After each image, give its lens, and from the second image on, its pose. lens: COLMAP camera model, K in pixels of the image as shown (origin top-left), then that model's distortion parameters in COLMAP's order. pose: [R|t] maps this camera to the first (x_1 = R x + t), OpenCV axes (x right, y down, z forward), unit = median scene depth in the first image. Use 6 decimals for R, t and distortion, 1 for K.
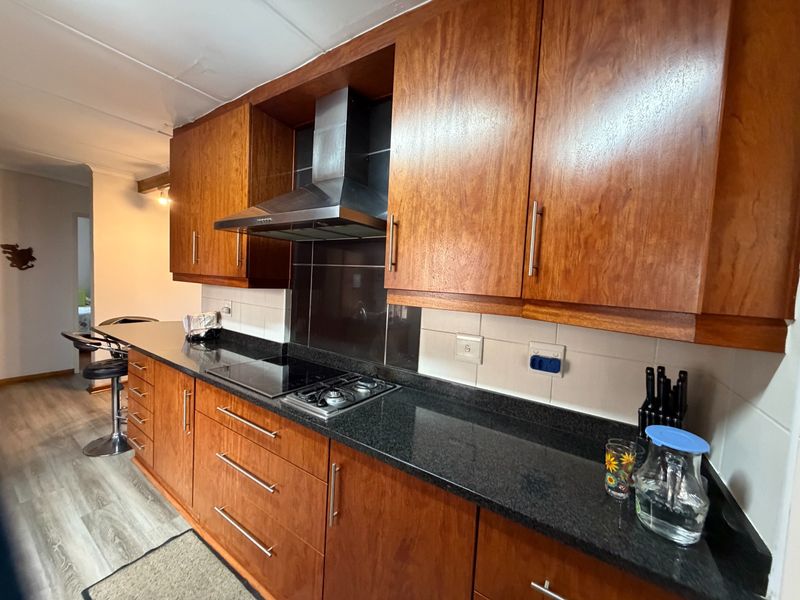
lens RADIAL K [[319.0, 0, 402.1], [0, 319.0, 297.5], [0, 0, 1]] dist [-0.000073, 0.000406]
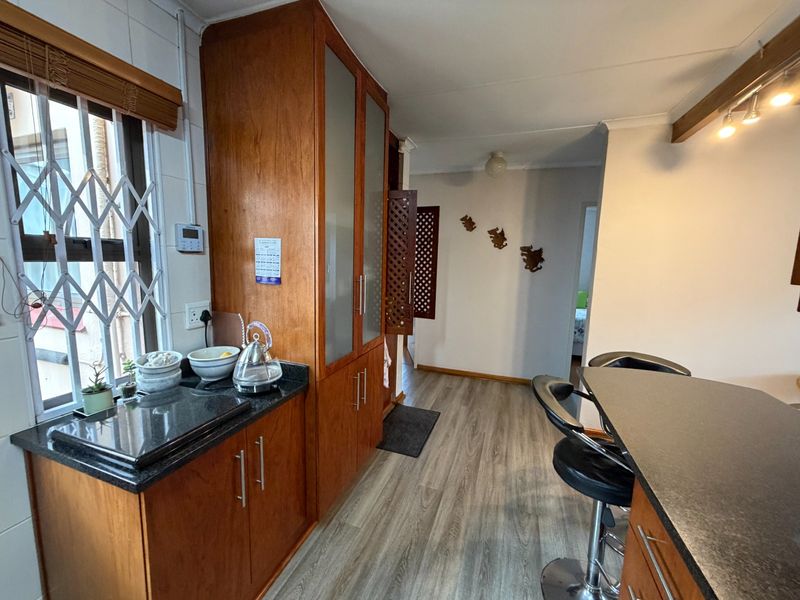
lens RADIAL K [[319.0, 0, 399.2], [0, 319.0, 300.0], [0, 0, 1]] dist [-0.000073, 0.000406]
pose [[0.253165, 0.084593, -0.963718, -0.351547], [-0.074017, 0.994943, 0.067890, -0.037240], [0.964588, 0.054144, 0.258146, 0.365742]]
